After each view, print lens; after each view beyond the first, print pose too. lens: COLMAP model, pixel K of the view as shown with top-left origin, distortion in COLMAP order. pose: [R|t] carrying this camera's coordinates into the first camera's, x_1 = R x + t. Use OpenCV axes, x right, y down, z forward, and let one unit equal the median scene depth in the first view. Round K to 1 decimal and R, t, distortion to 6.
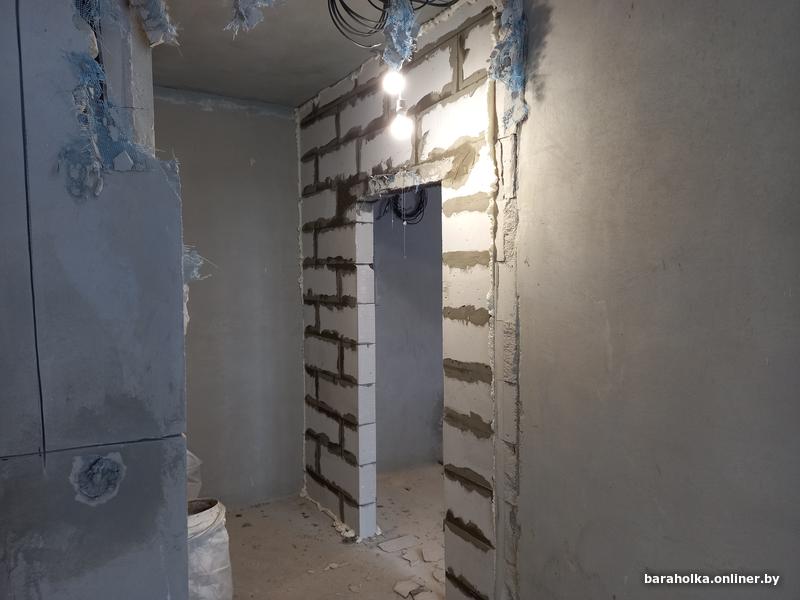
lens RADIAL K [[586.2, 0, 397.5], [0, 586.2, 299.6], [0, 0, 1]] dist [0.065385, -0.060577]
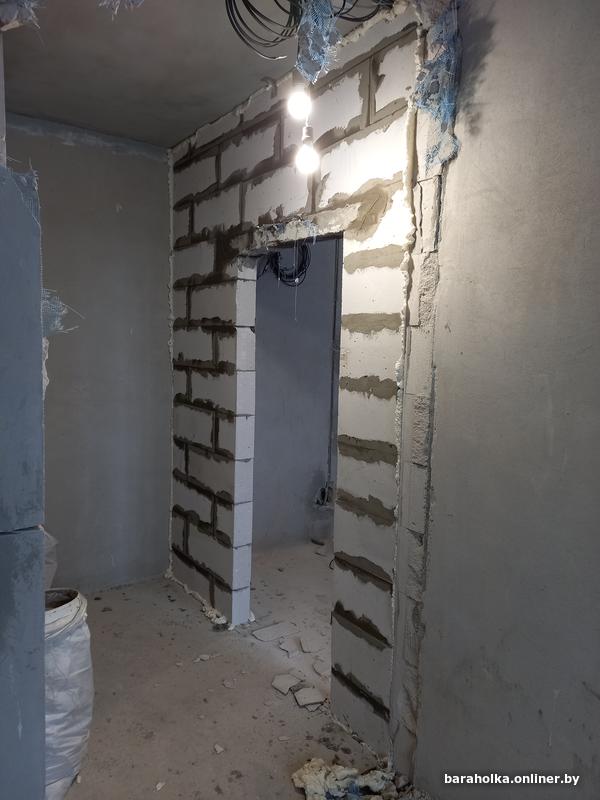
lens RADIAL K [[586.2, 0, 289.5], [0, 586.2, 395.8], [0, 0, 1]] dist [0.065385, -0.060577]
pose [[0.997919, 0.026497, 0.058779, -0.049413], [-0.029094, 0.998618, 0.043772, 0.004897], [-0.057538, -0.045391, 0.997311, 0.120733]]
